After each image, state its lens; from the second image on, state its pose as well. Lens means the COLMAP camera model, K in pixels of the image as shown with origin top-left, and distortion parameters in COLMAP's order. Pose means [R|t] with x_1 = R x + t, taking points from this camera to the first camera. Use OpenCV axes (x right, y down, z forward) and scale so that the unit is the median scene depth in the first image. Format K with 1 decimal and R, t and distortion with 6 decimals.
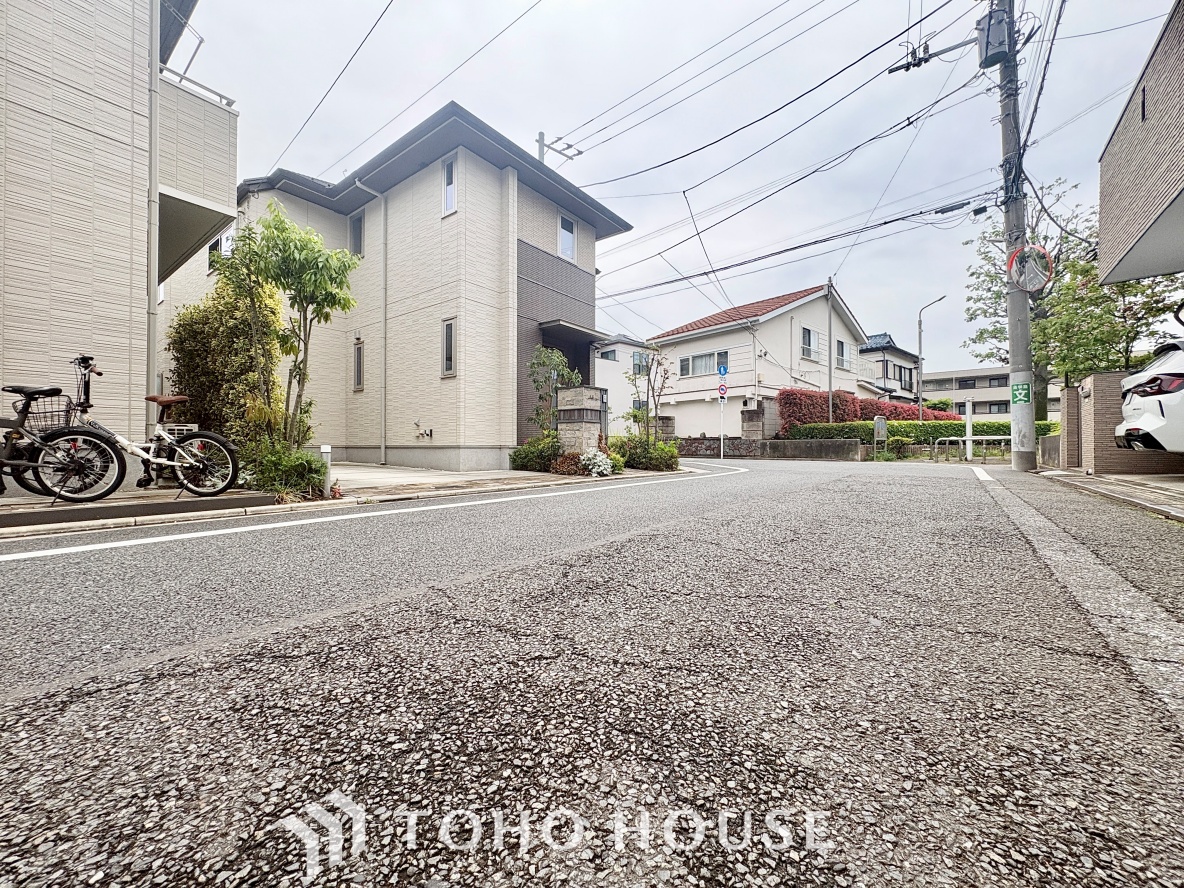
lens RADIAL K [[470.8, 0, 590.3], [0, 470.8, 445.1], [0, 0, 1]] dist [0.000214, -0.000164]
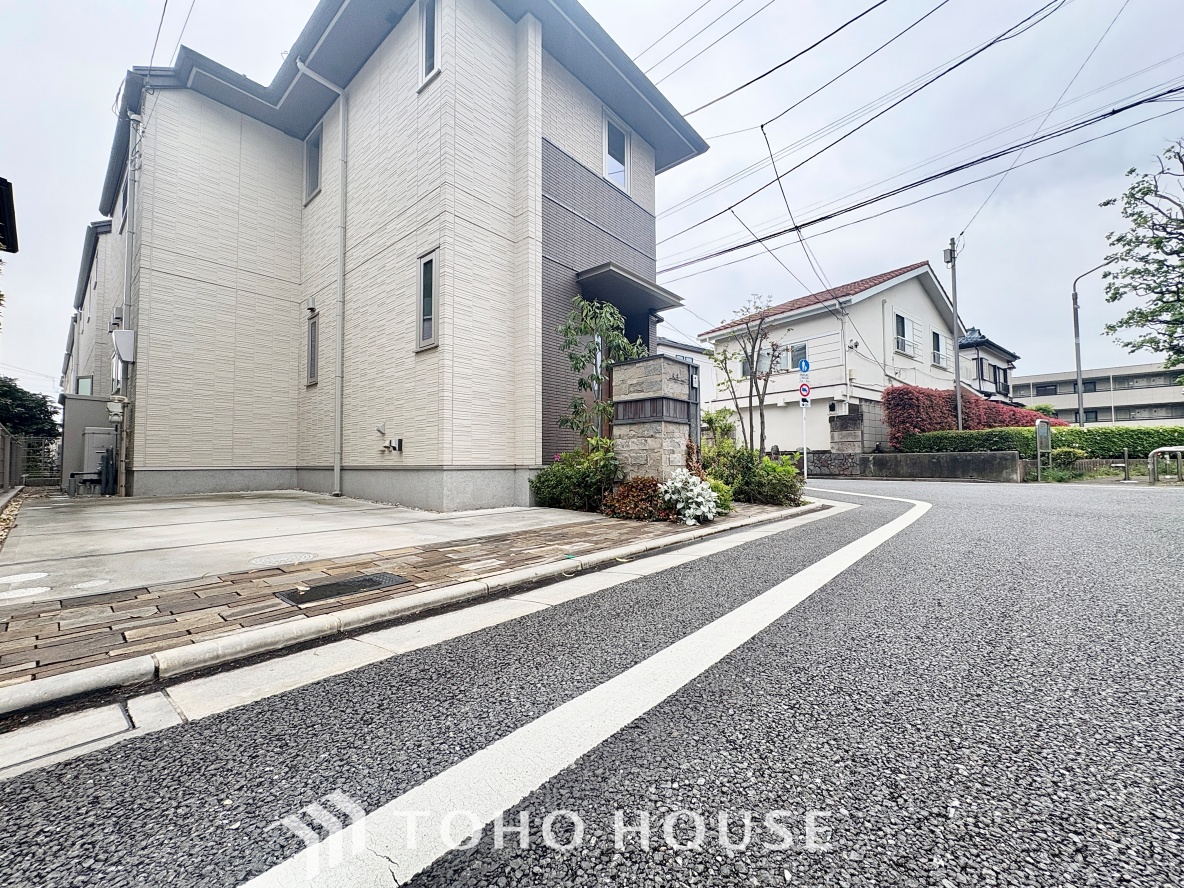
lens RADIAL K [[470.8, 0, 590.3], [0, 470.8, 445.1], [0, 0, 1]] dist [0.000214, -0.000164]
pose [[0.998194, -0.008840, -0.059414, -0.054462], [0.006760, 0.999360, -0.035126, -0.002503], [0.059687, 0.034661, 0.997615, 0.373816]]
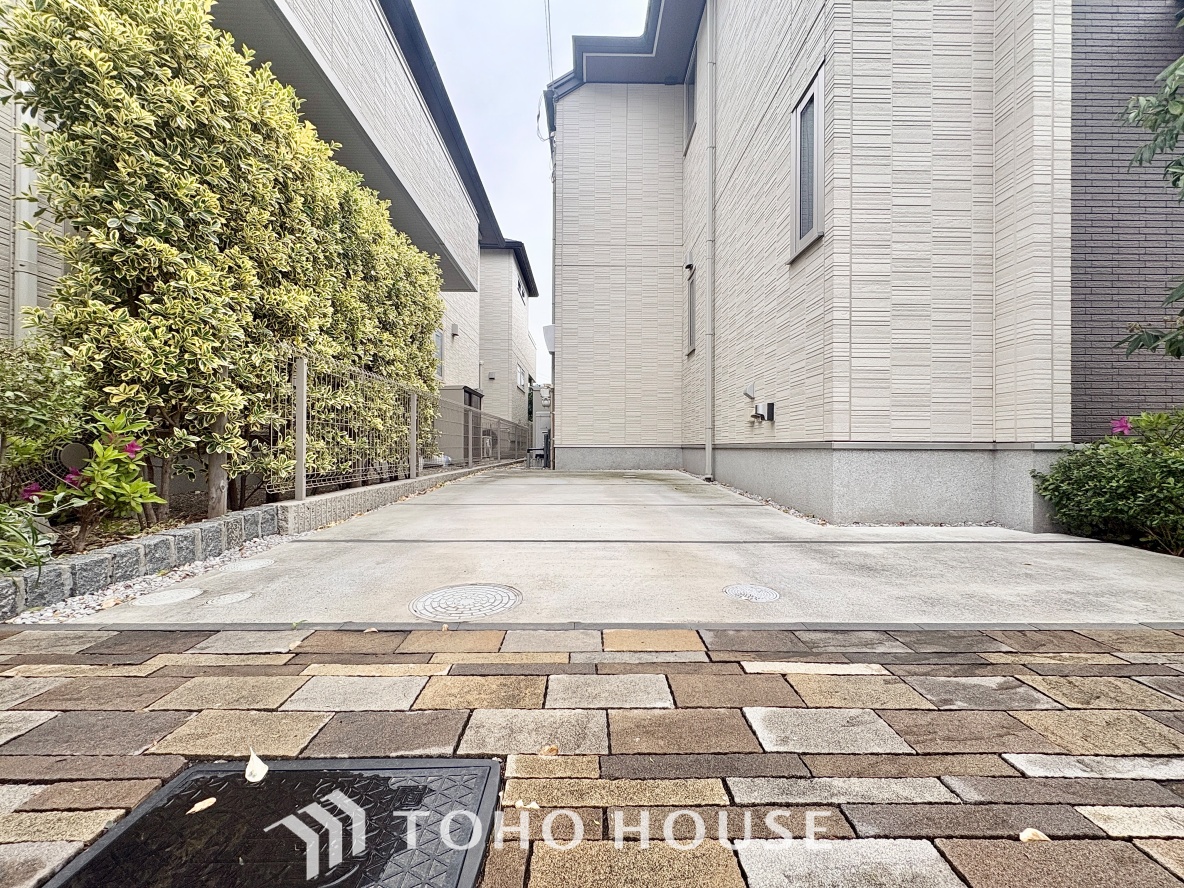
lens RADIAL K [[470.8, 0, 590.3], [0, 470.8, 445.1], [0, 0, 1]] dist [0.000214, -0.000164]
pose [[0.614261, -0.001204, -0.789102, -0.104224], [0.000026, 0.999999, -0.001505, 0.003006], [0.789103, 0.000904, 0.614261, 0.568753]]
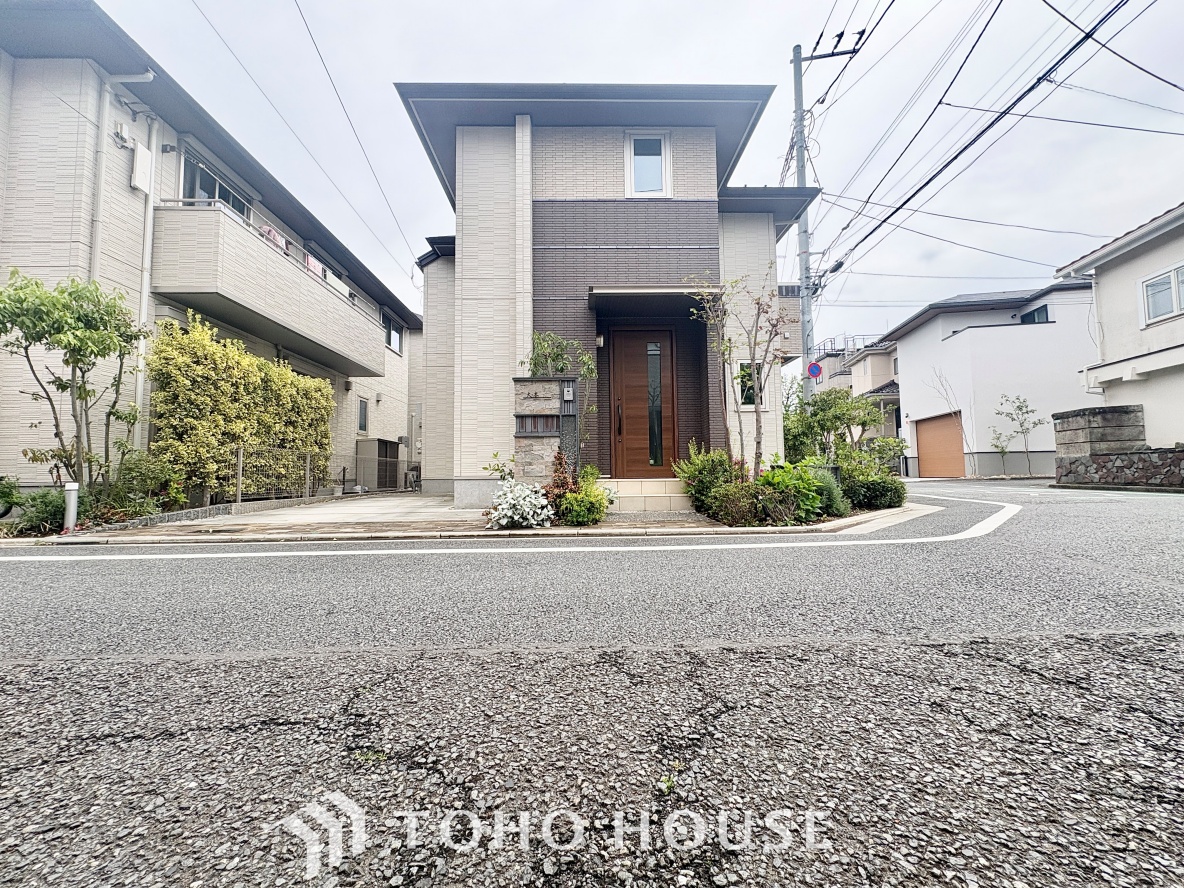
lens RADIAL K [[470.8, 0, 590.3], [0, 470.8, 445.1], [0, 0, 1]] dist [0.000214, -0.000164]
pose [[0.623721, -0.060105, -0.779333, 0.438263], [0.017275, 0.997856, -0.063133, 0.001500], [0.781456, 0.025914, 0.623422, 0.573386]]
